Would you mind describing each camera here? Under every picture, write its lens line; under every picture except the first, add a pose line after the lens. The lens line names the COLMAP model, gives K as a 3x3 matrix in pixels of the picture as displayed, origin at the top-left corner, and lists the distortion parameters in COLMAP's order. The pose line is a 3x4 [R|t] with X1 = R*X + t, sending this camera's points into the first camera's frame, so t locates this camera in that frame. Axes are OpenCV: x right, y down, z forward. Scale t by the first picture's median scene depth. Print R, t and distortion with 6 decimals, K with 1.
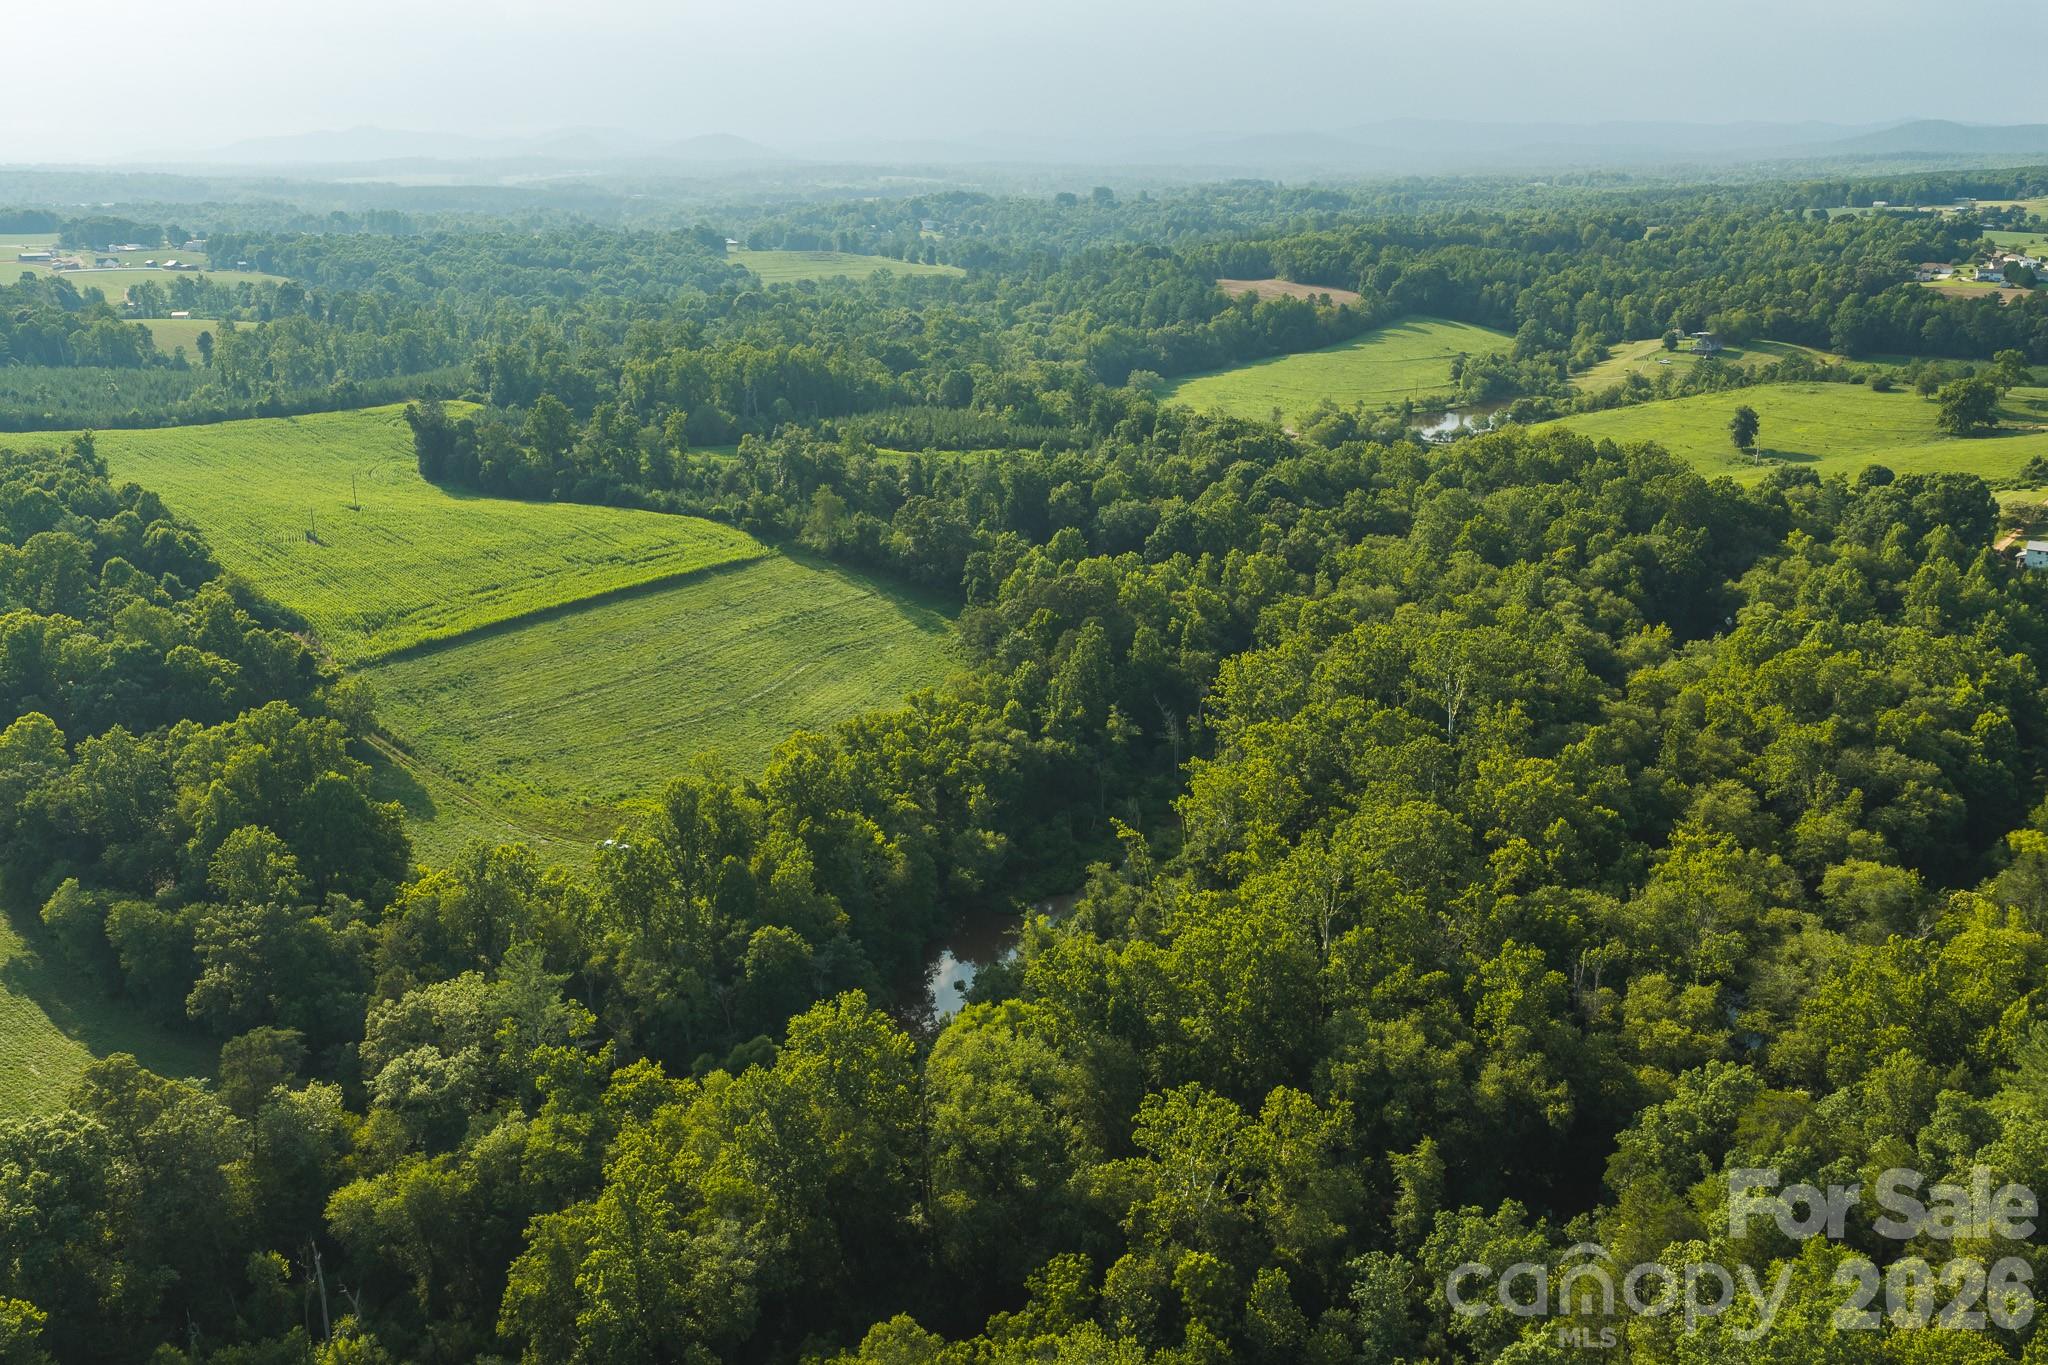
lens RADIAL K [[1693.9, 0, 1027.3], [0, 1693.9, 692.4], [0, 0, 1]] dist [0.012871, -0.025353]
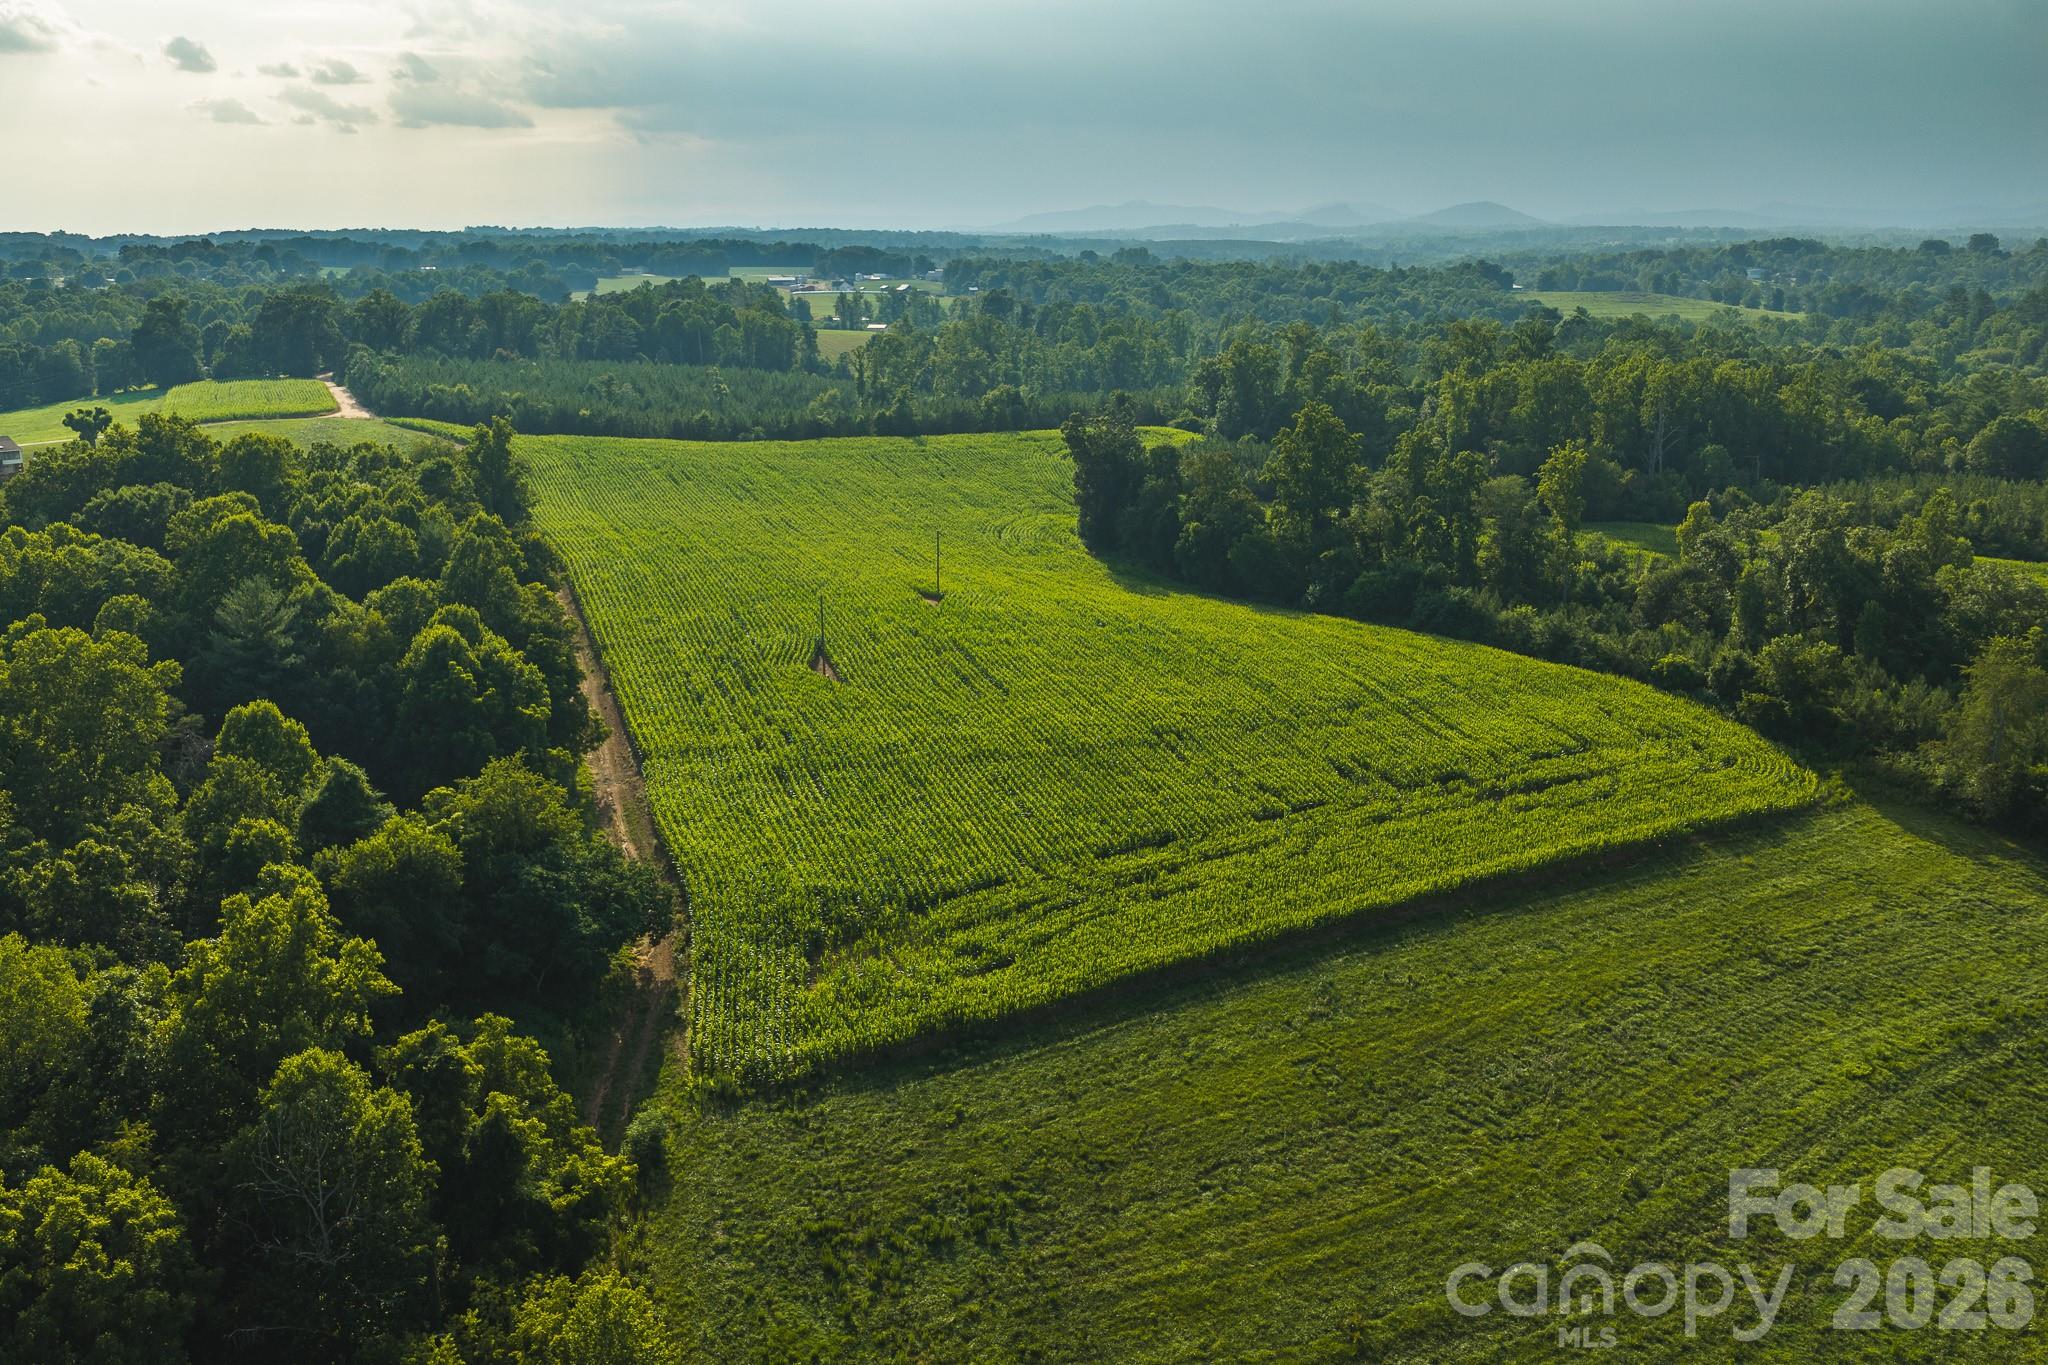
lens RADIAL K [[1693.9, 0, 1027.3], [0, 1693.9, 692.4], [0, 0, 1]] dist [0.012871, -0.025353]
pose [[0.913883, 0.104414, -0.392321, -0.152240], [-0.121277, 0.992449, -0.018370, -0.067602], [0.387441, 0.064367, 0.919645, 0.495579]]
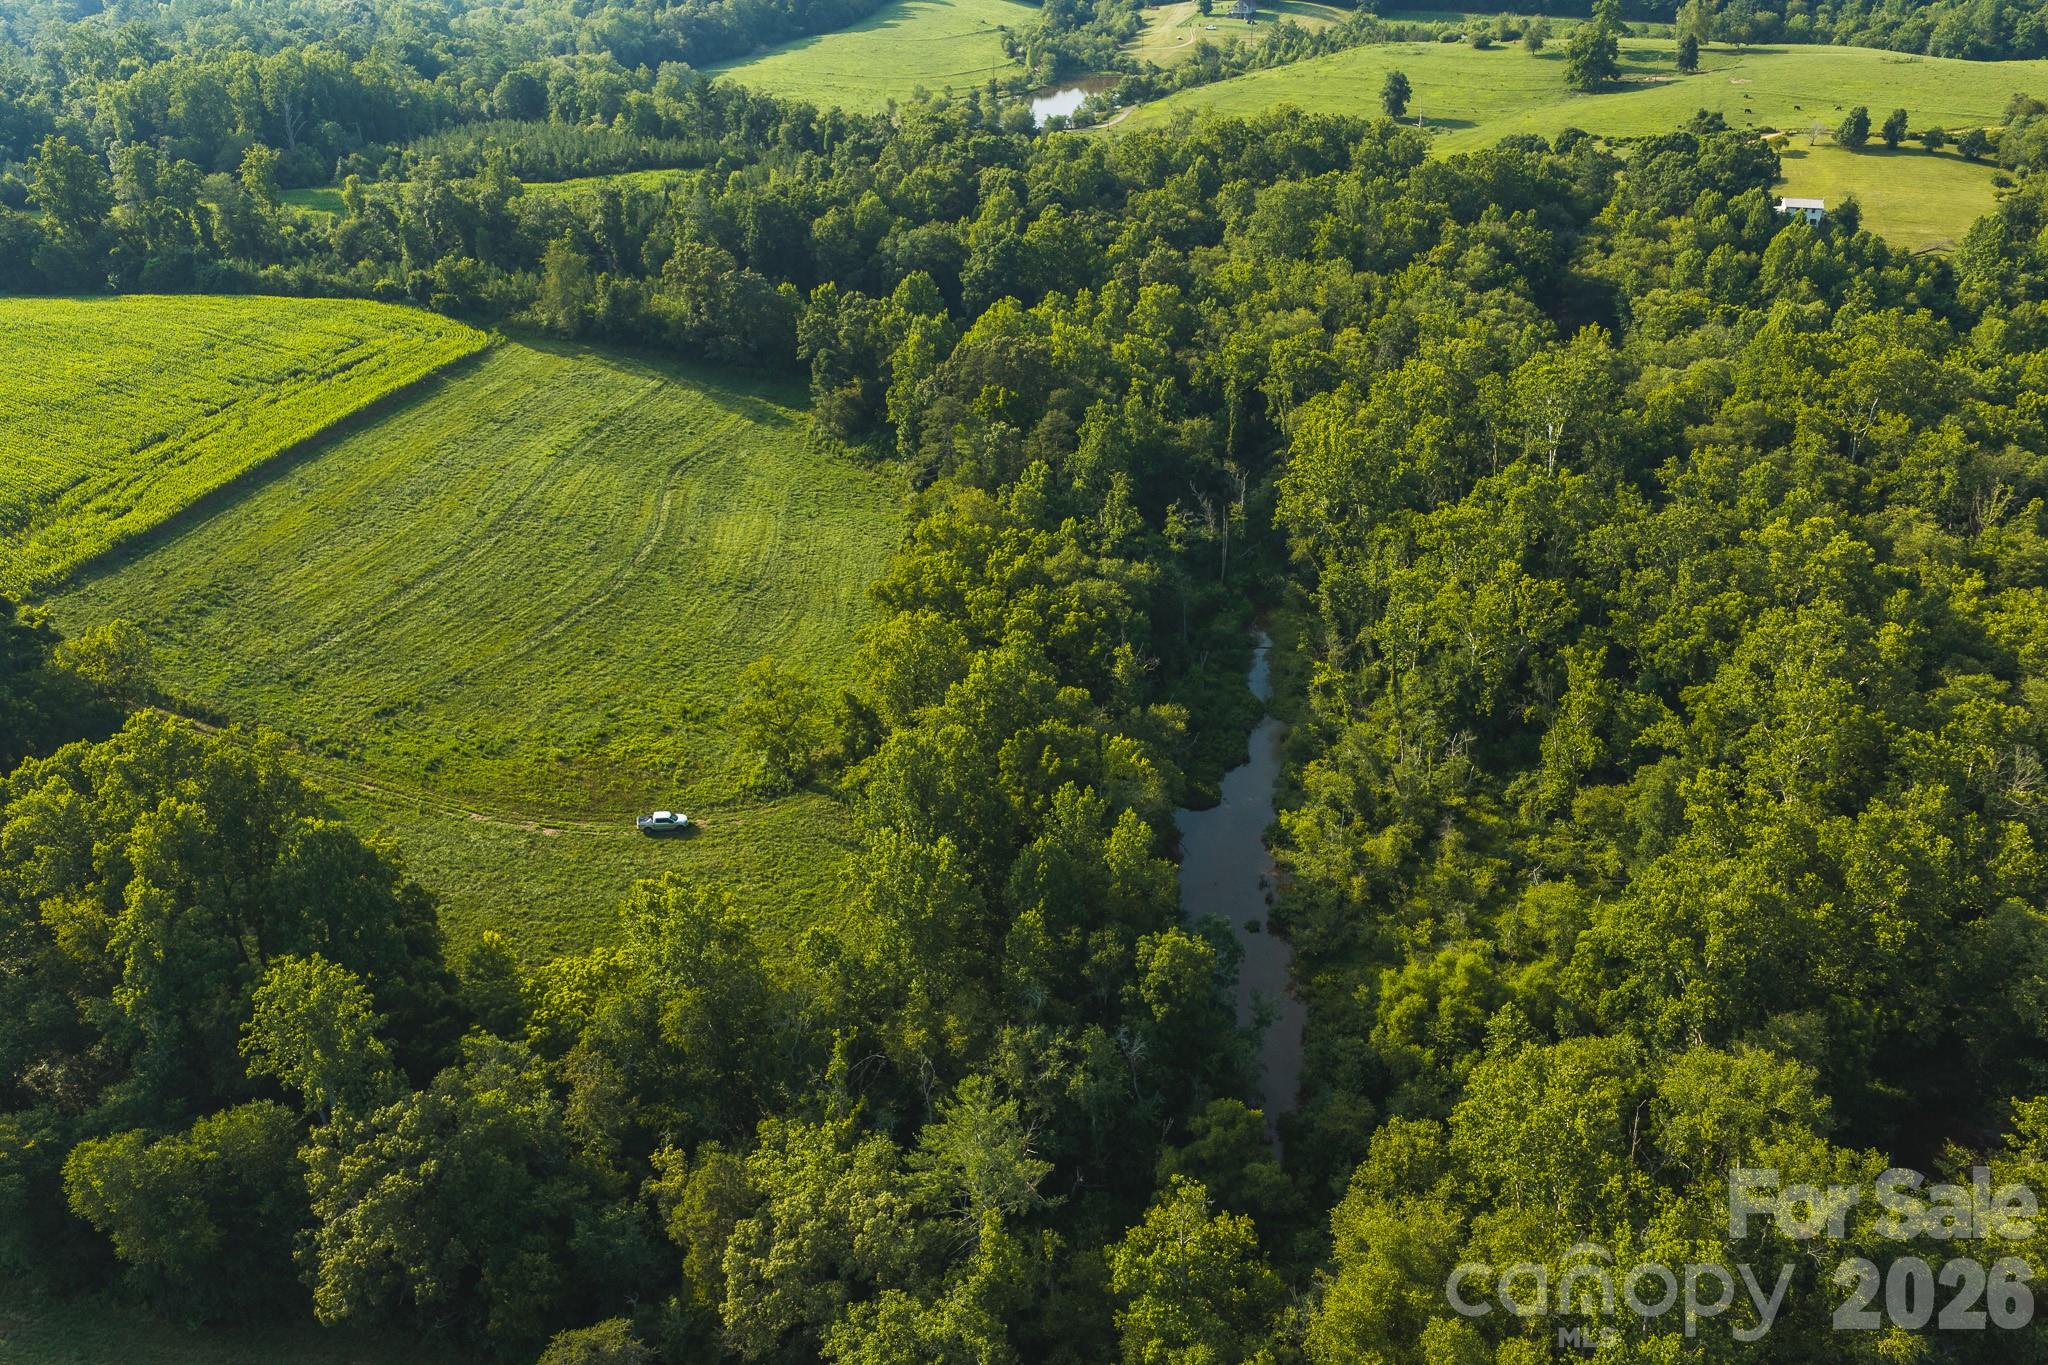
lens RADIAL K [[1693.9, 0, 1027.3], [0, 1693.9, 692.4], [0, 0, 1]] dist [0.012871, -0.025353]
pose [[0.926223, -0.171532, 0.335689, -0.189250], [0.111314, 0.975221, 0.191188, -0.042811], [-0.360166, -0.139715, 0.922367, 0.185517]]
